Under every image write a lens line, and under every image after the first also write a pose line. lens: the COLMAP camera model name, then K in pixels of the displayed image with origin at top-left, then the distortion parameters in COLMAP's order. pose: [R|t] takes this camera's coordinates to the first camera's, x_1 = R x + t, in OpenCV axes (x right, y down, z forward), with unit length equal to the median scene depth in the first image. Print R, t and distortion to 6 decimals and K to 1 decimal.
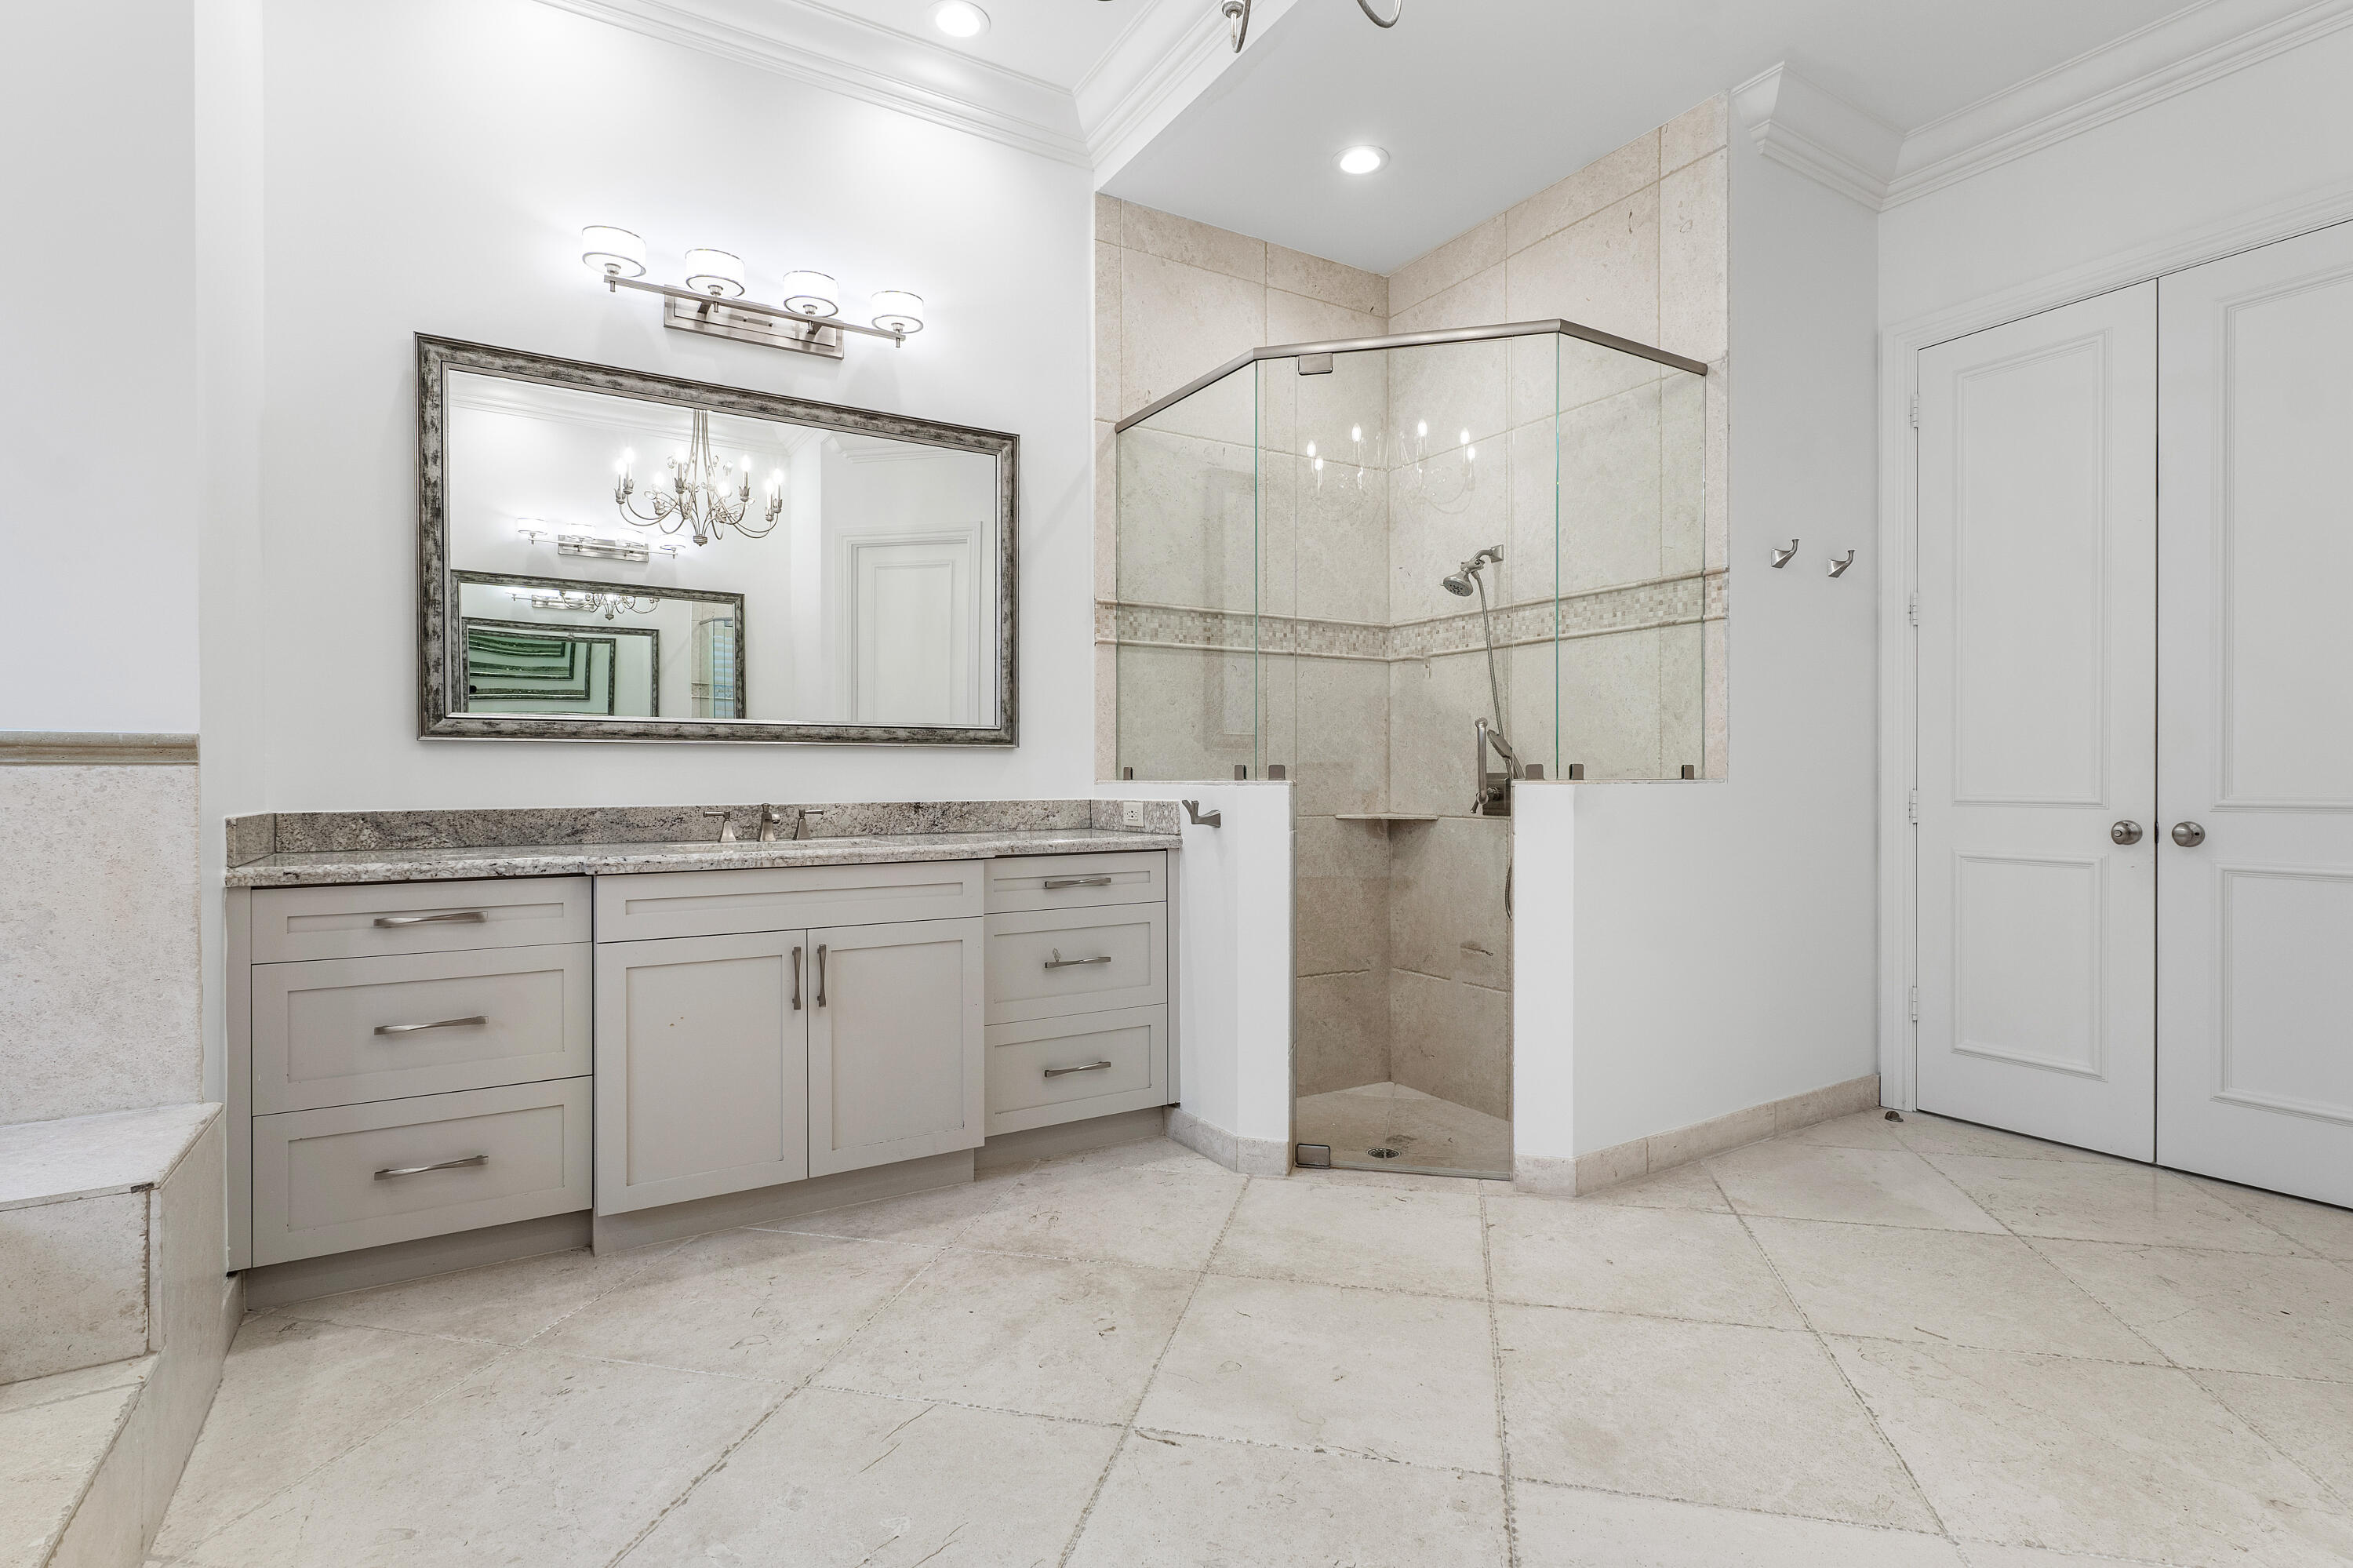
lens RADIAL K [[1125.6, 0, 1150.5], [0, 1125.6, 786.9], [0, 0, 1]] dist [0.006094, 0.000250]
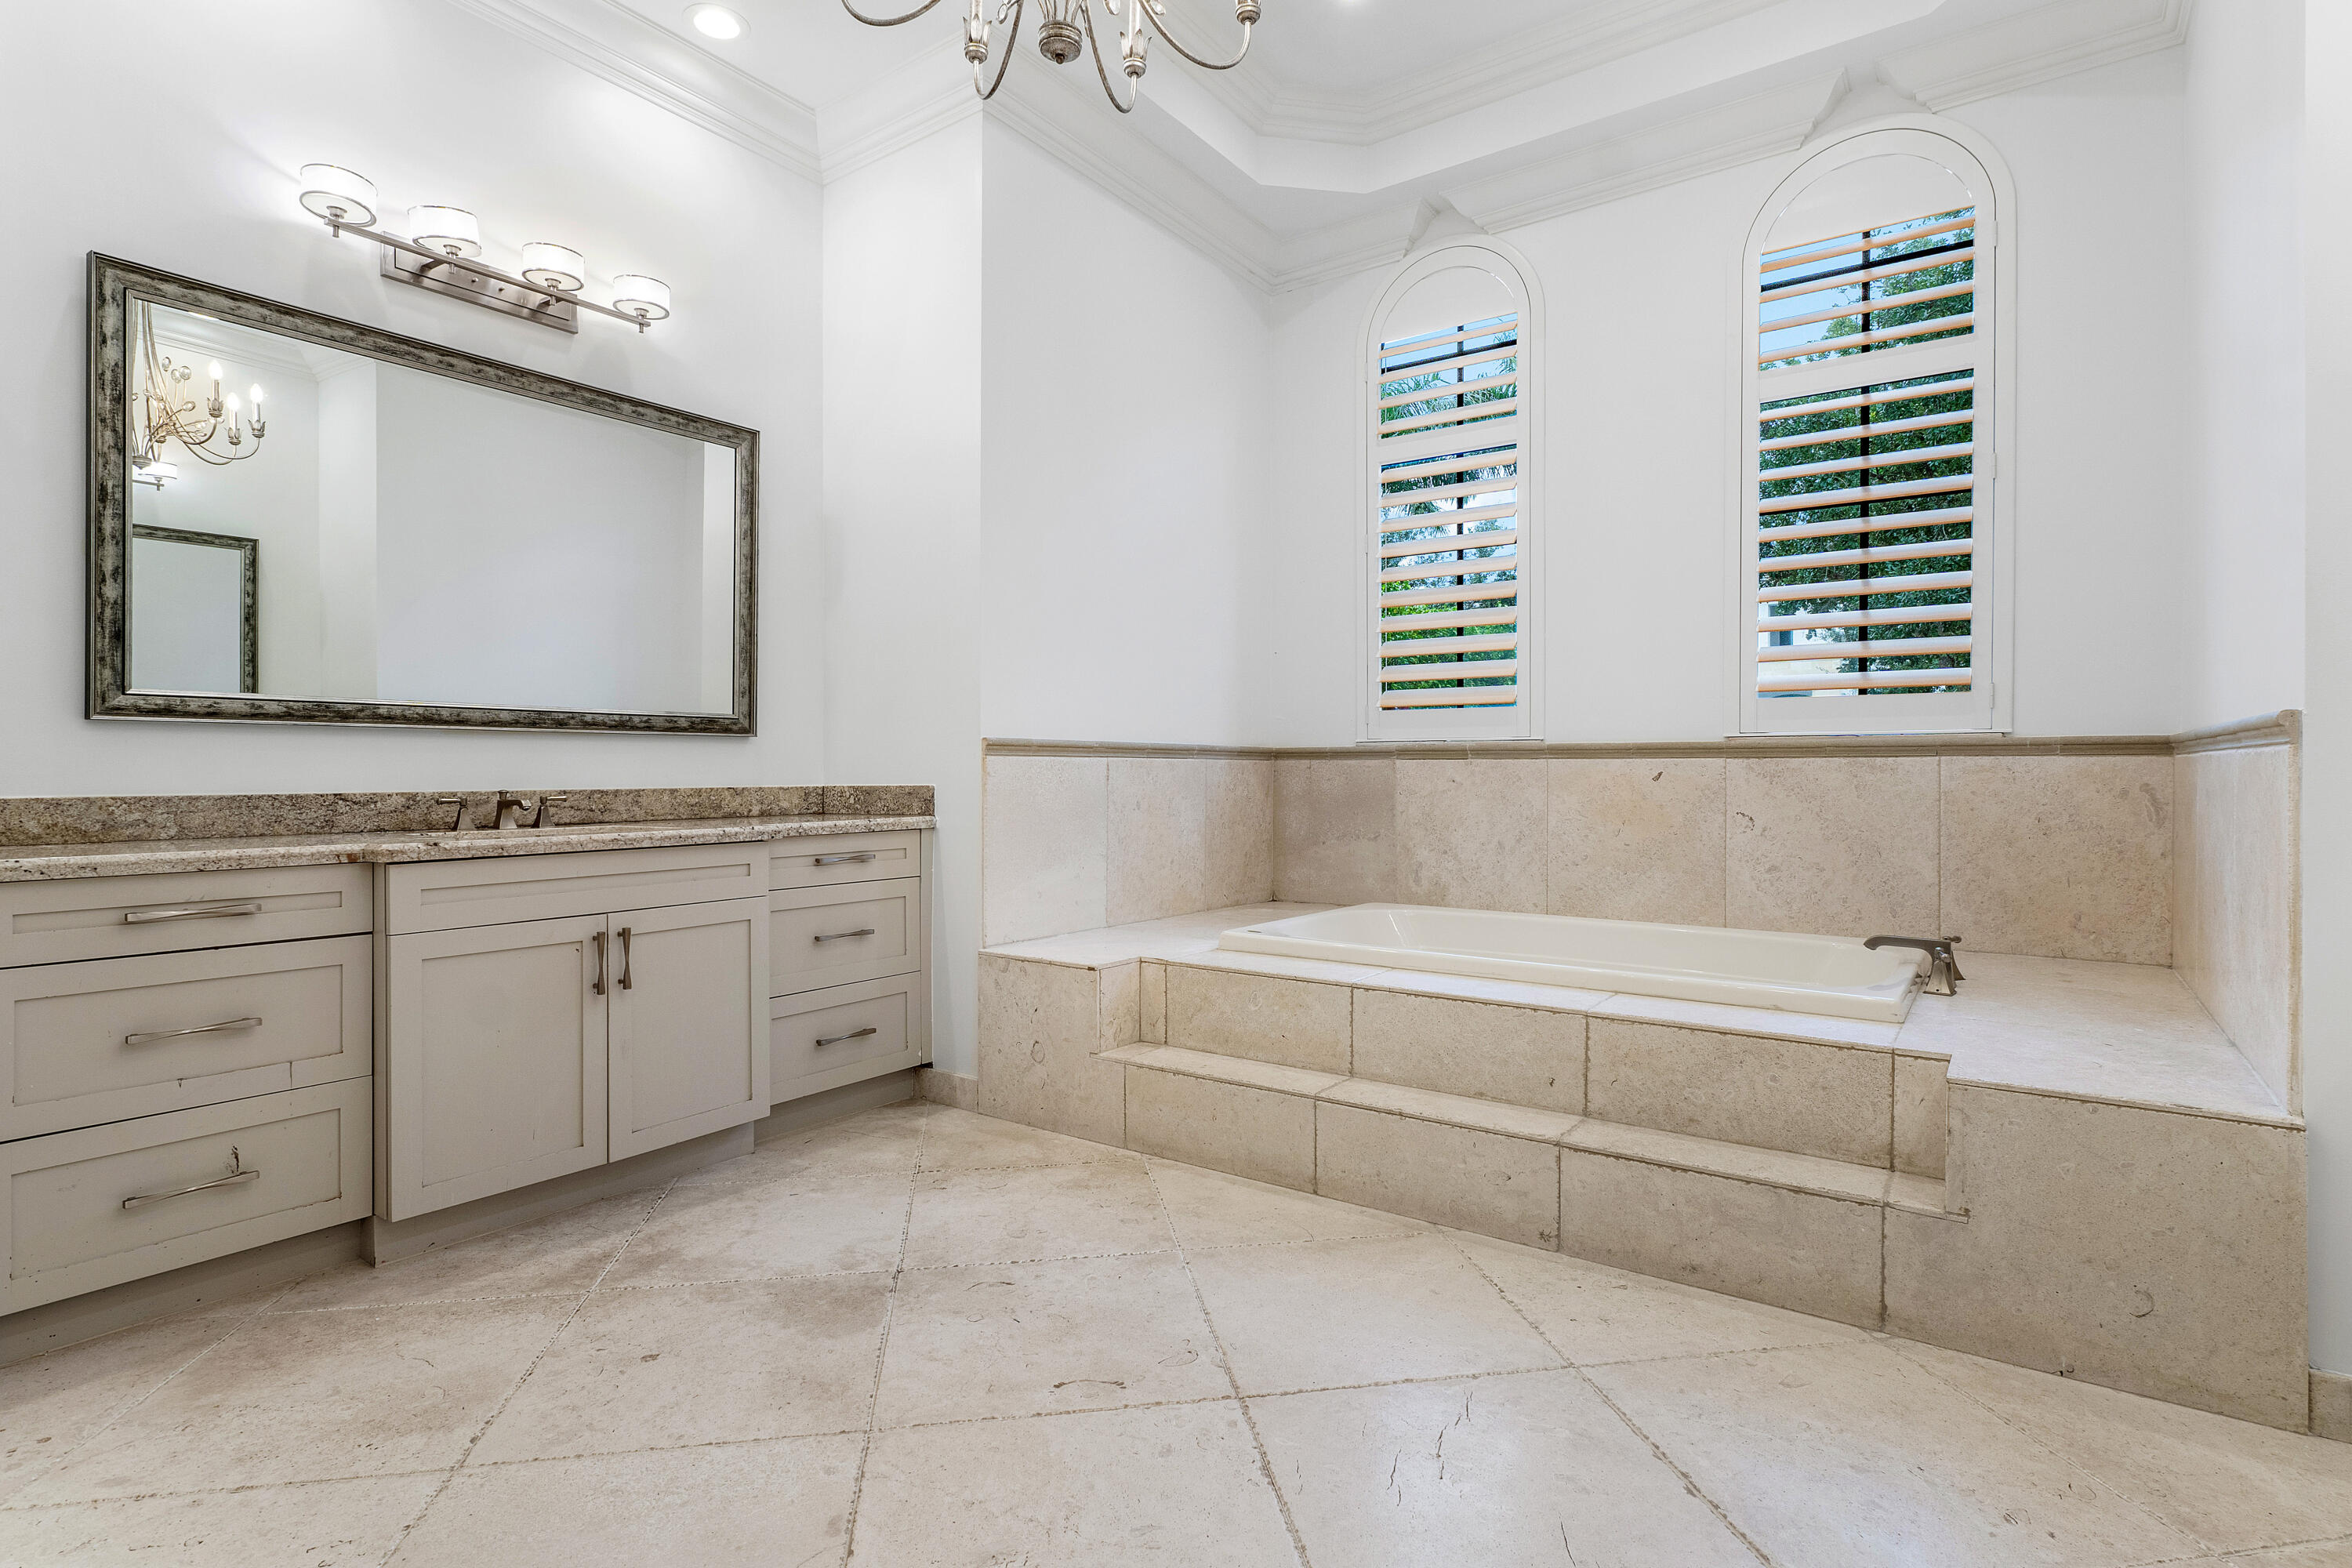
lens RADIAL K [[1151.3, 0, 1174.4], [0, 1151.3, 771.3], [0, 0, 1]] dist [-0.000170, -0.000548]
pose [[0.917547, 0.002039, 0.397622, -0.215393], [-0.000264, 0.999990, -0.004518, 0.002242], [-0.397627, 0.004040, 0.917538, -0.130418]]
